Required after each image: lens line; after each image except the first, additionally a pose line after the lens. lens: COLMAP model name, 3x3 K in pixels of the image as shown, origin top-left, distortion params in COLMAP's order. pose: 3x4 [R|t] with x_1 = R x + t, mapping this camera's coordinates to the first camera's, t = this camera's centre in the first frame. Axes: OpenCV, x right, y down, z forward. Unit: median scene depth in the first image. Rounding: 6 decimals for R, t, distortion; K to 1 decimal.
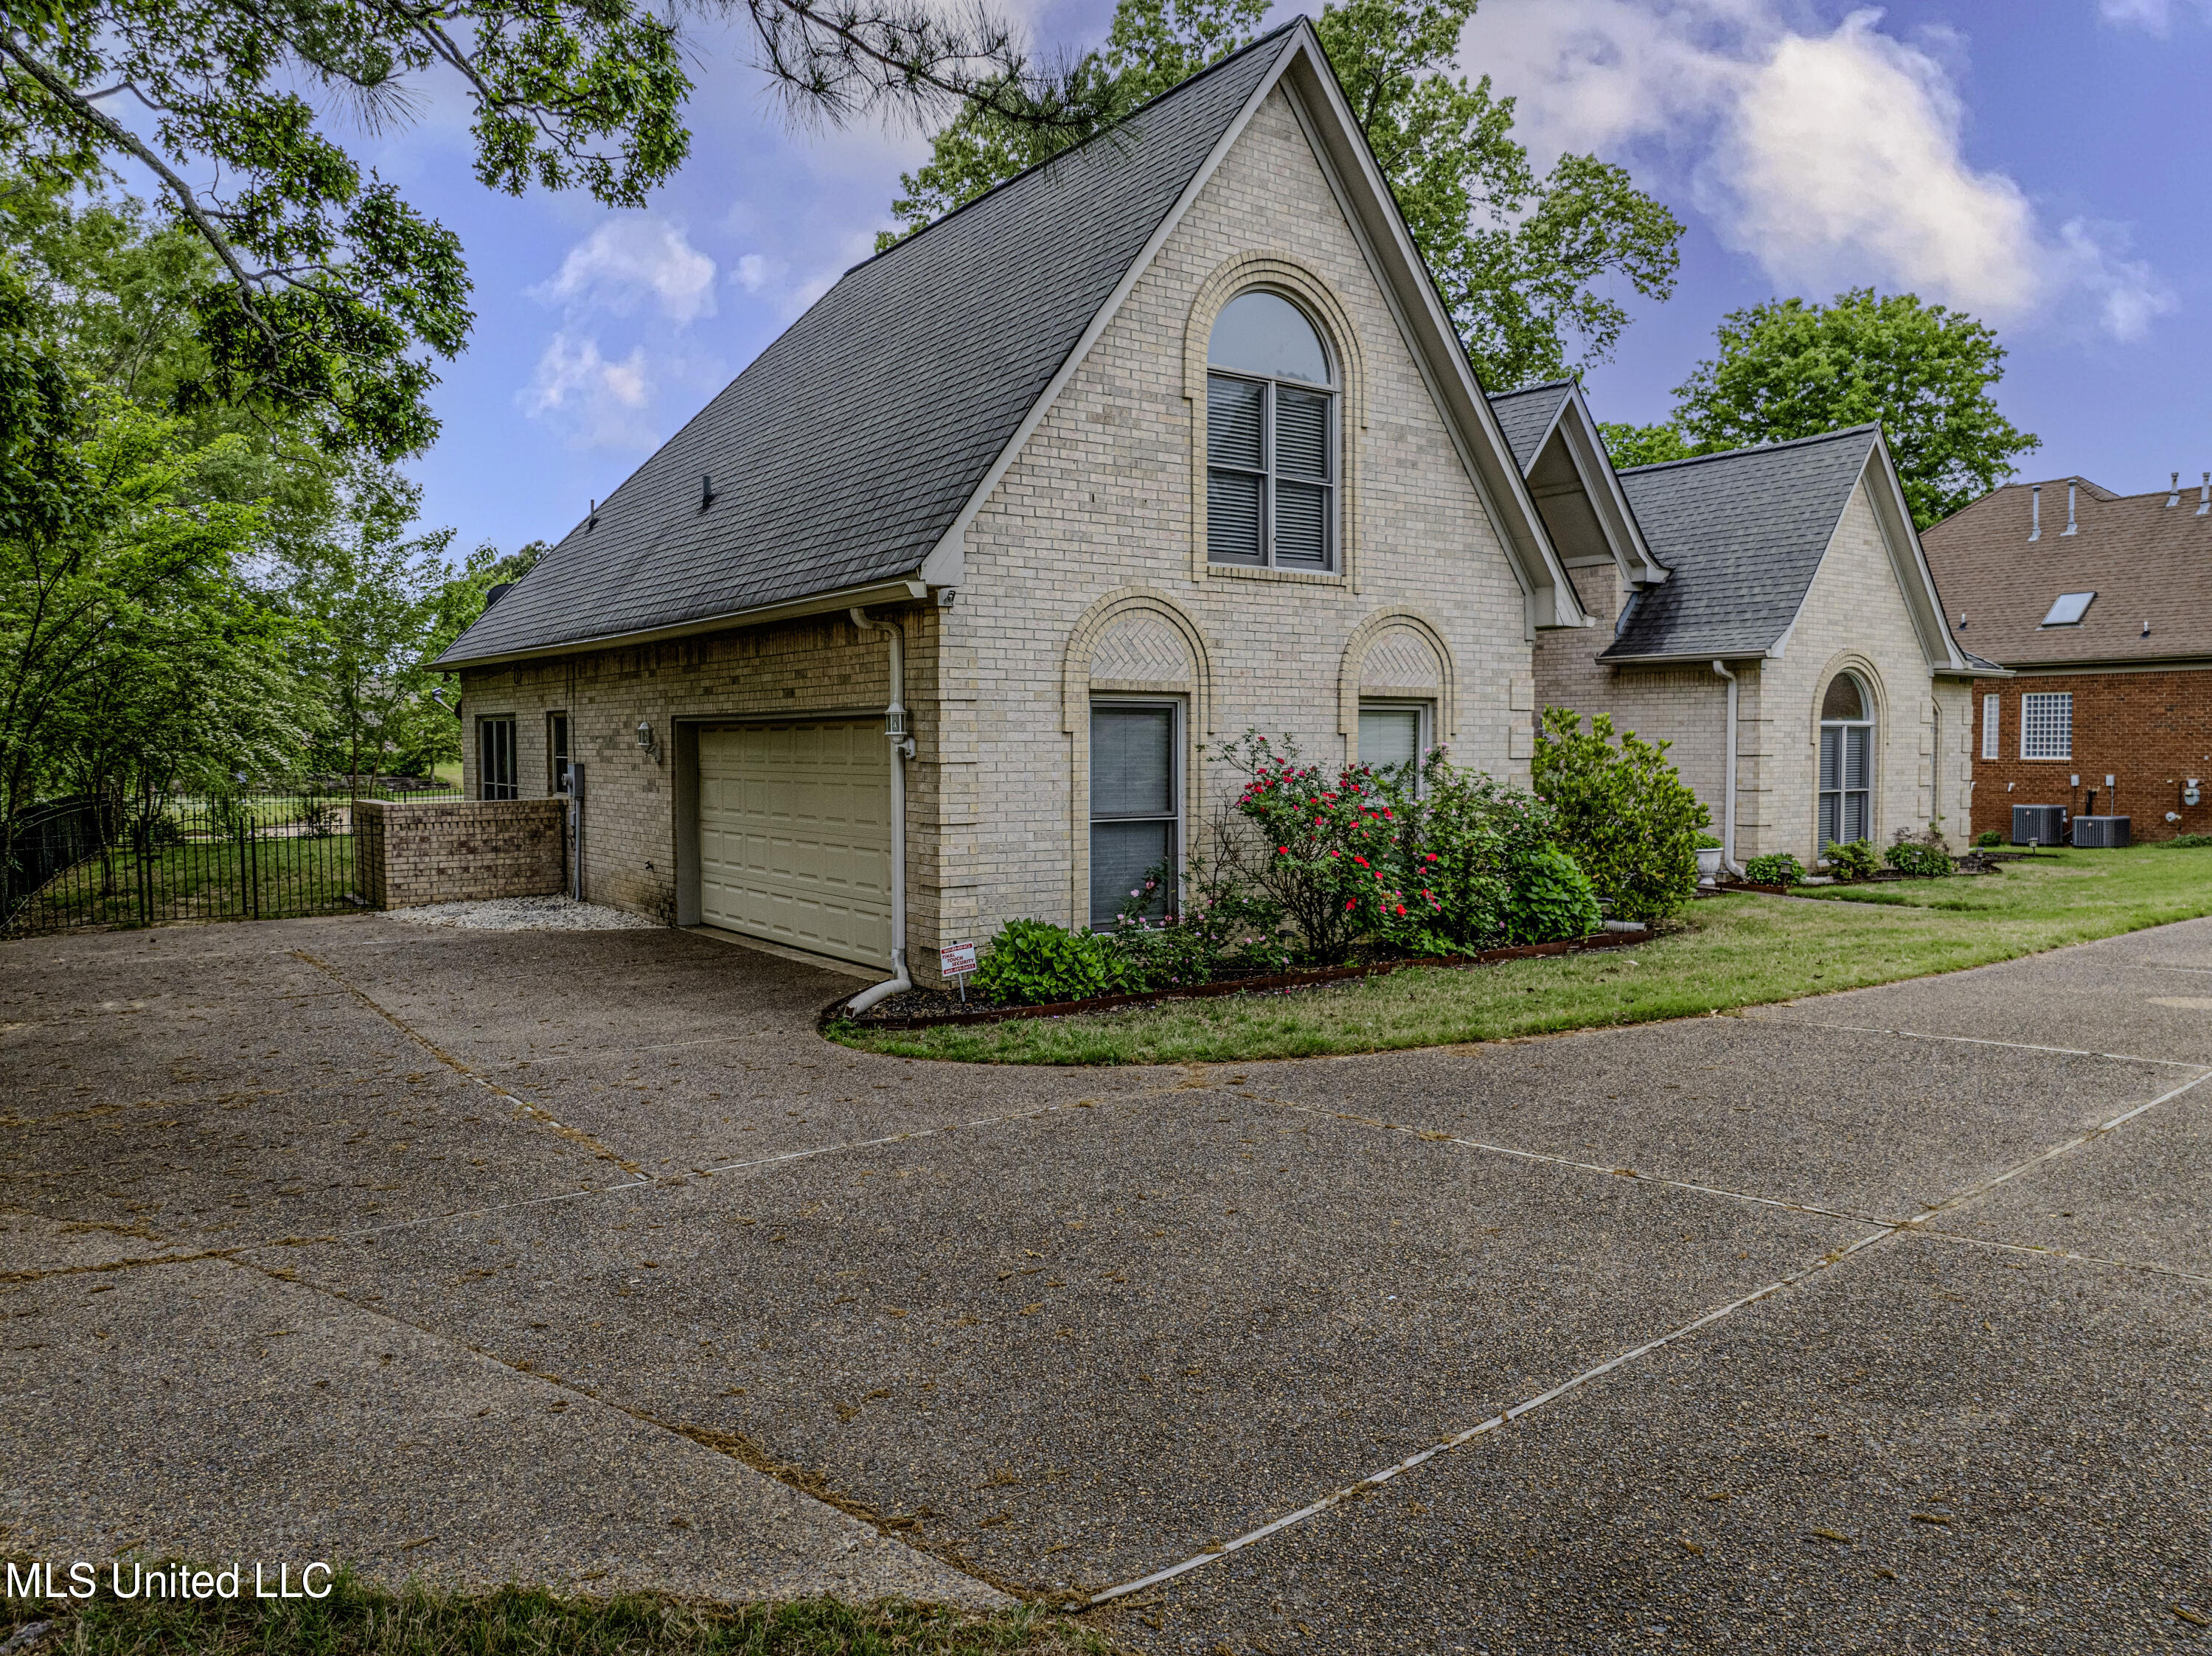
lens RADIAL K [[1565.0, 0, 1100.5], [0, 1565.0, 824.6], [0, 0, 1]] dist [-0.029472, -0.010785]
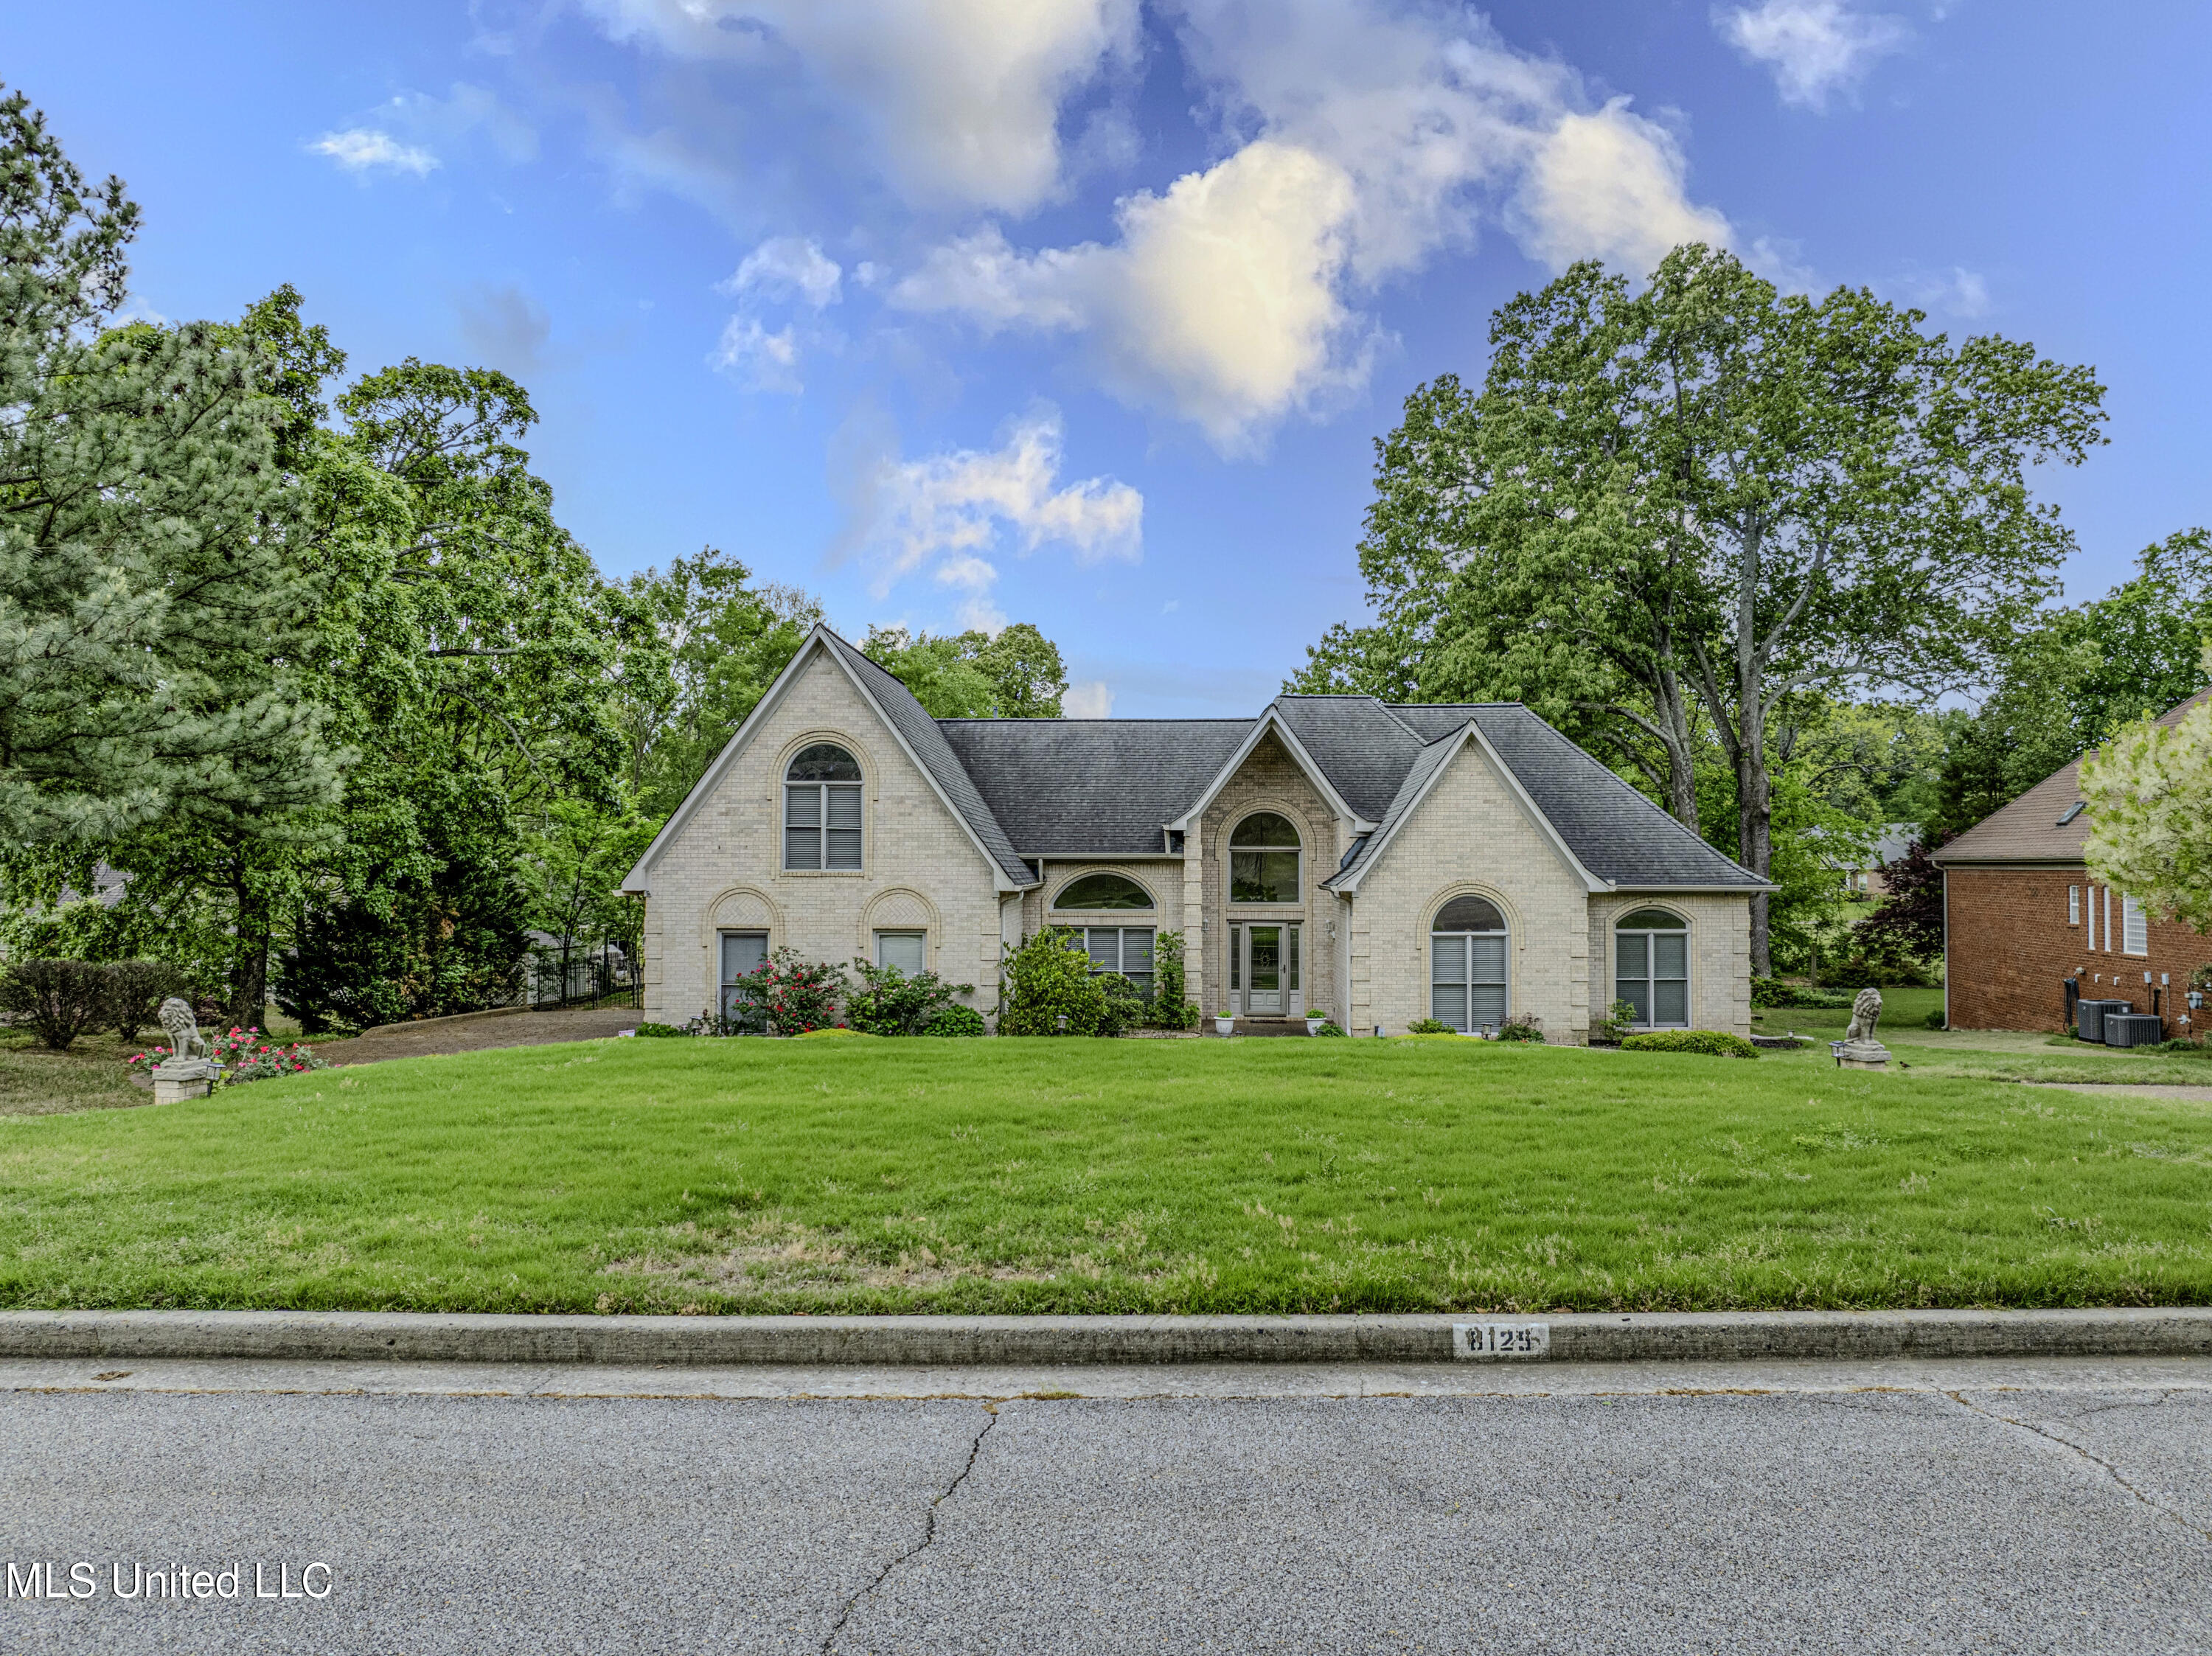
lens RADIAL K [[1565.0, 0, 1125.9], [0, 1565.0, 809.8], [0, 0, 1]] dist [-0.029472, -0.010785]
pose [[0.805123, -0.020277, -0.592762, 1.772101], [-0.033143, 0.996316, -0.079099, -0.092324], [0.592182, 0.083331, 0.801484, -0.502981]]
